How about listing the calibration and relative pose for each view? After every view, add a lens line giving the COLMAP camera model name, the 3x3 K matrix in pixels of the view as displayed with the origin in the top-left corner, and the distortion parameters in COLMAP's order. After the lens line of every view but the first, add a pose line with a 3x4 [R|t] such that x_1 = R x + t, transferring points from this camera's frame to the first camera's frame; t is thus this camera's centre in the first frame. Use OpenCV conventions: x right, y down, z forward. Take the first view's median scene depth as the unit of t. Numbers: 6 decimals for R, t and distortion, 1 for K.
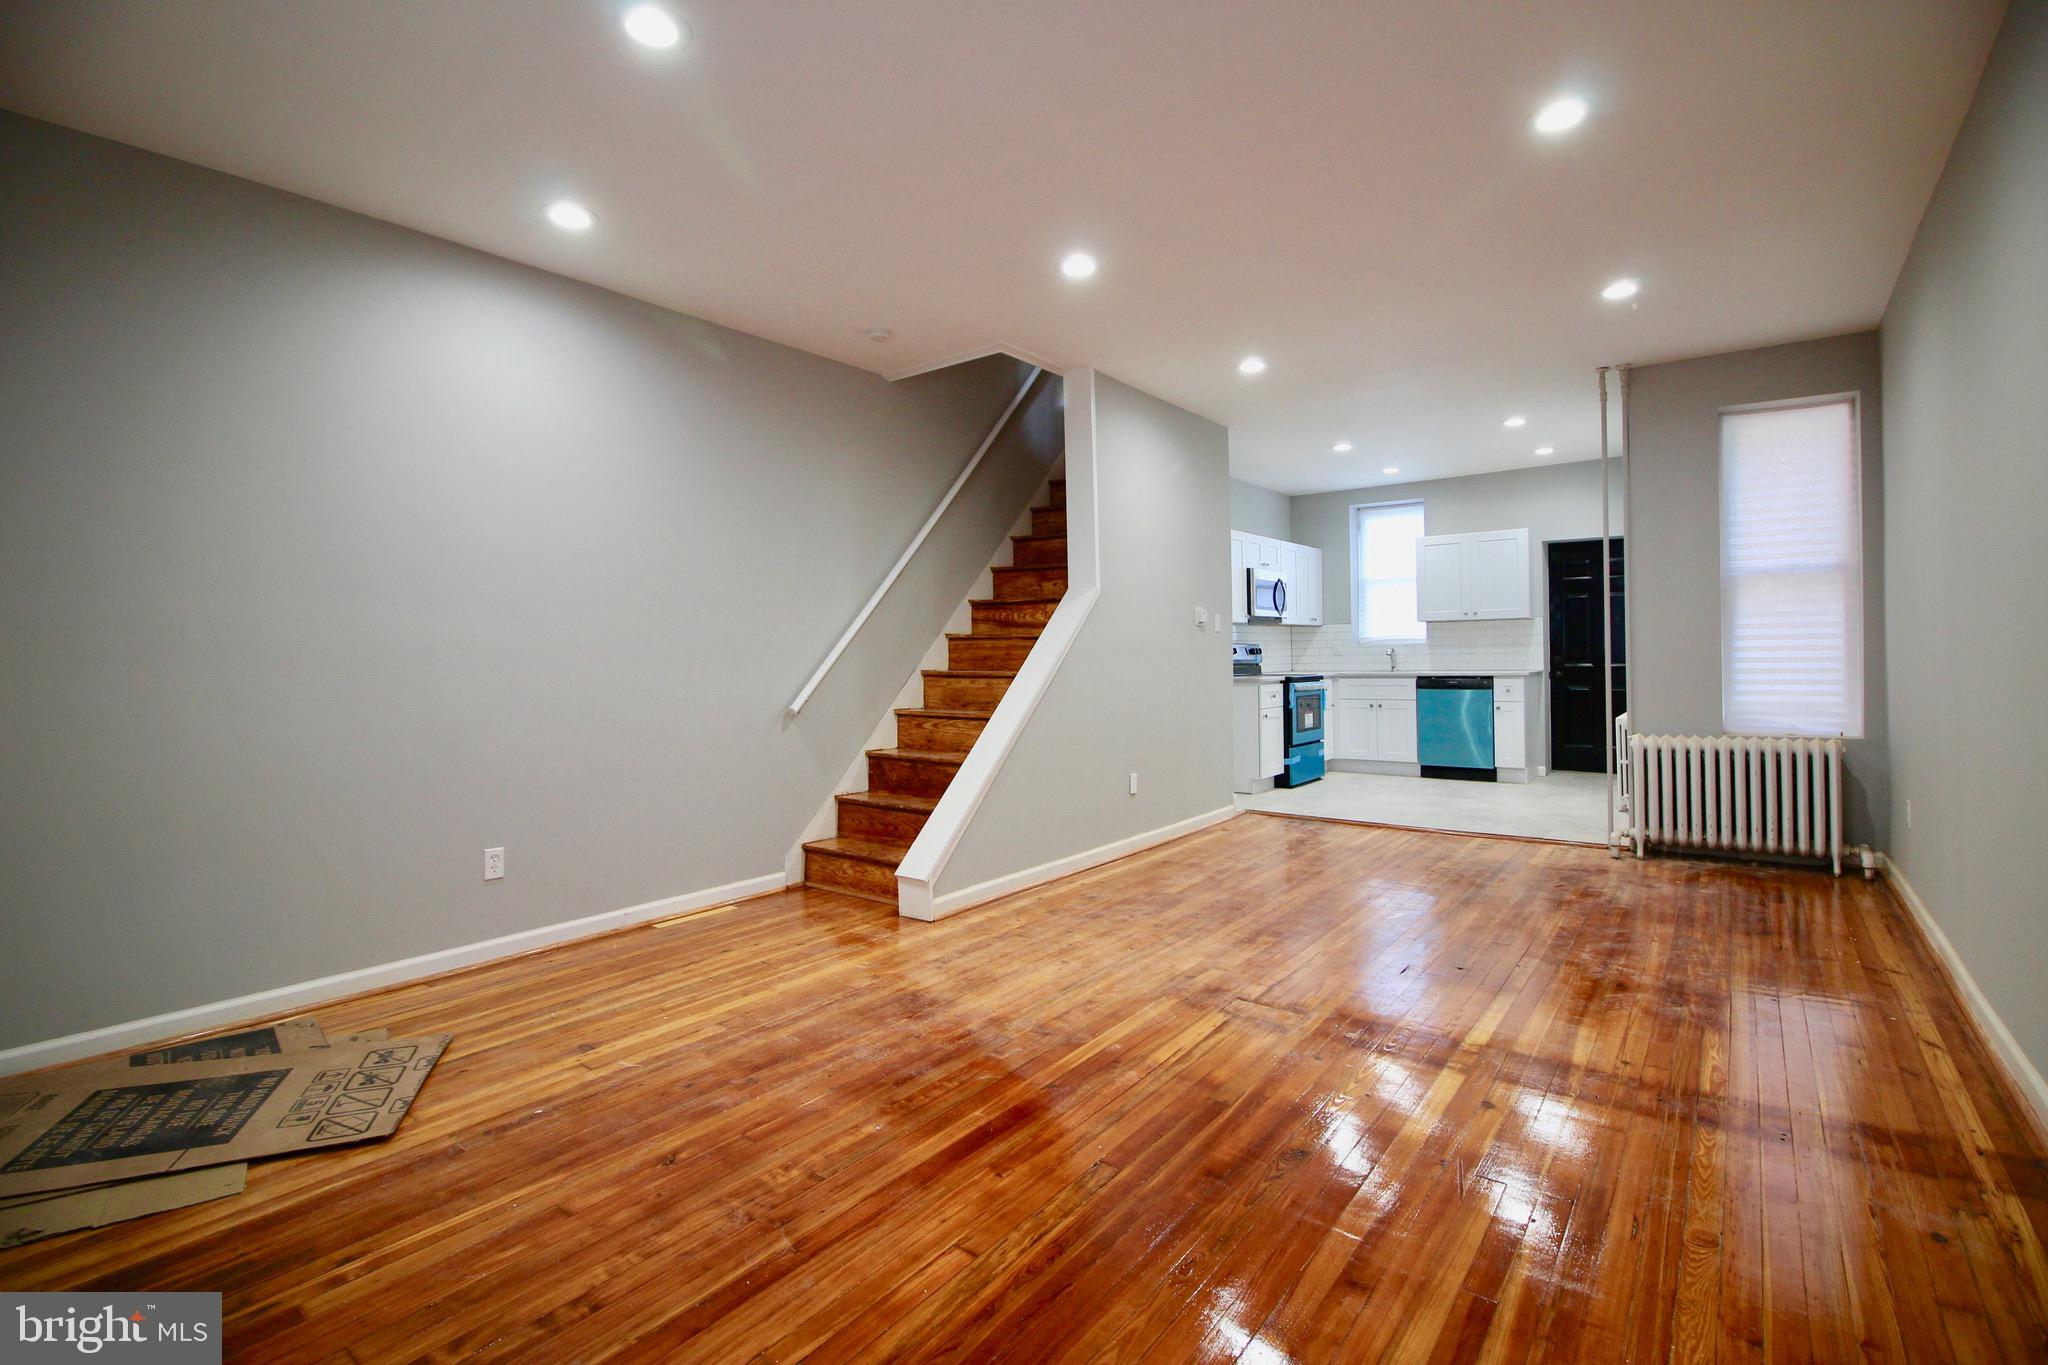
lens RADIAL K [[945.0, 0, 1033.5], [0, 945.0, 651.7], [0, 0, 1]] dist [0.005526, -0.012752]
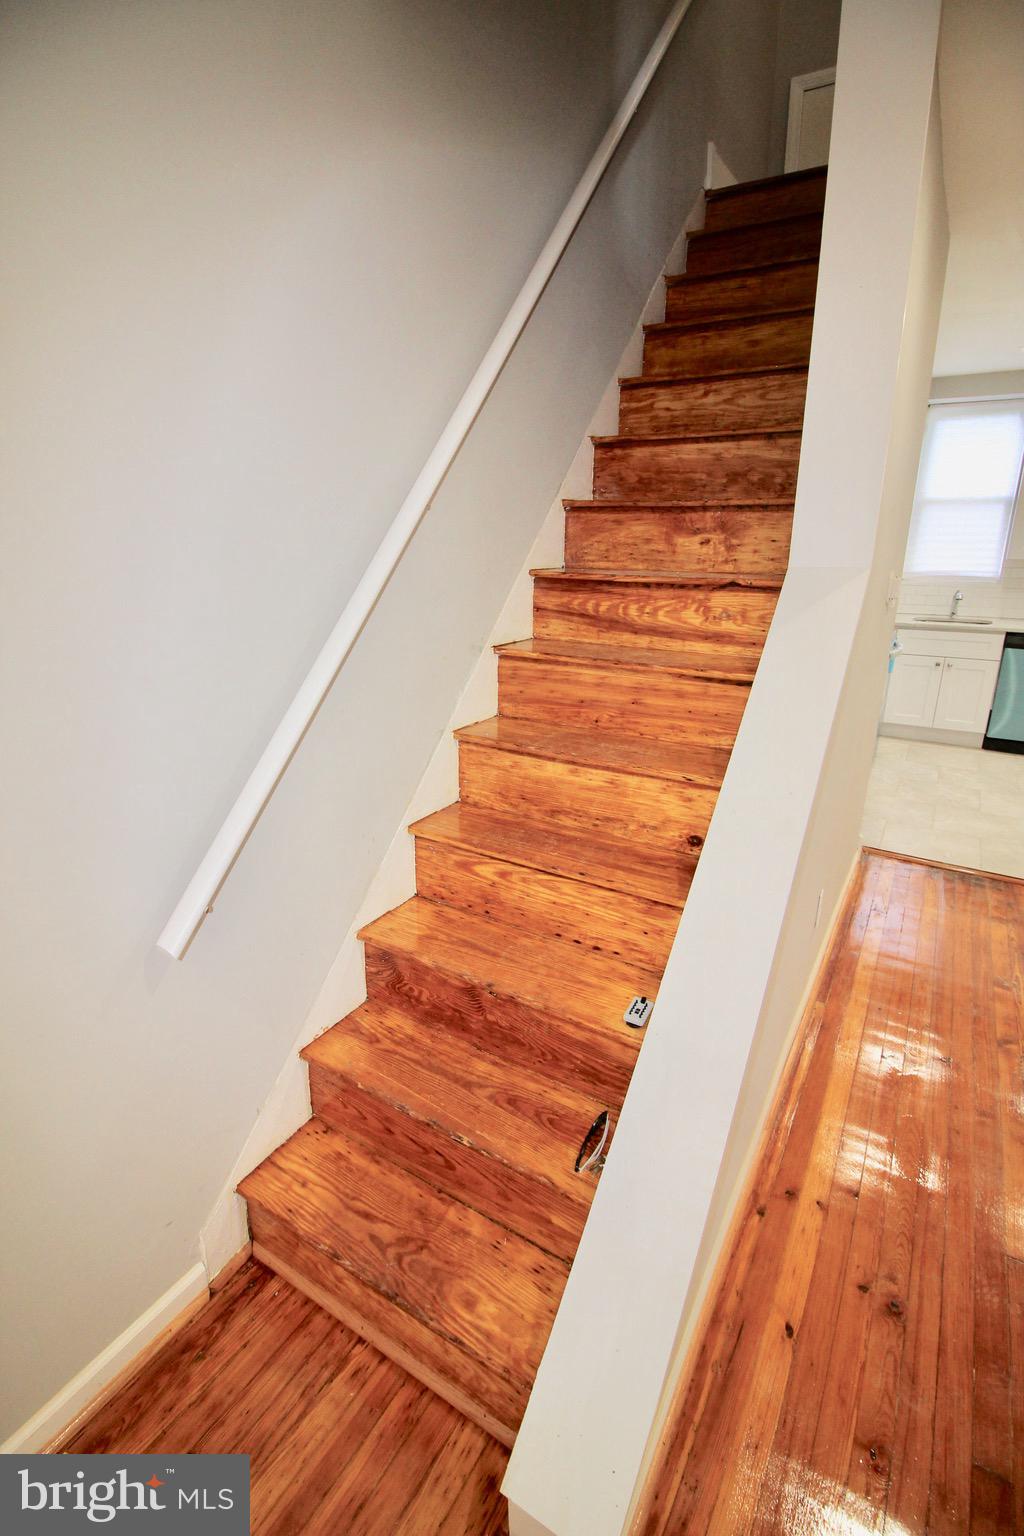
lens RADIAL K [[708.8, 0, 512.0], [0, 708.8, 768.0], [0, 0, 1]] dist [0.005526, -0.012752]
pose [[0.995469, -0.021357, 0.092661, -0.160813], [-0.008964, 0.949036, 0.315040, -0.102594], [-0.094667, -0.314443, 0.944544, 0.837283]]
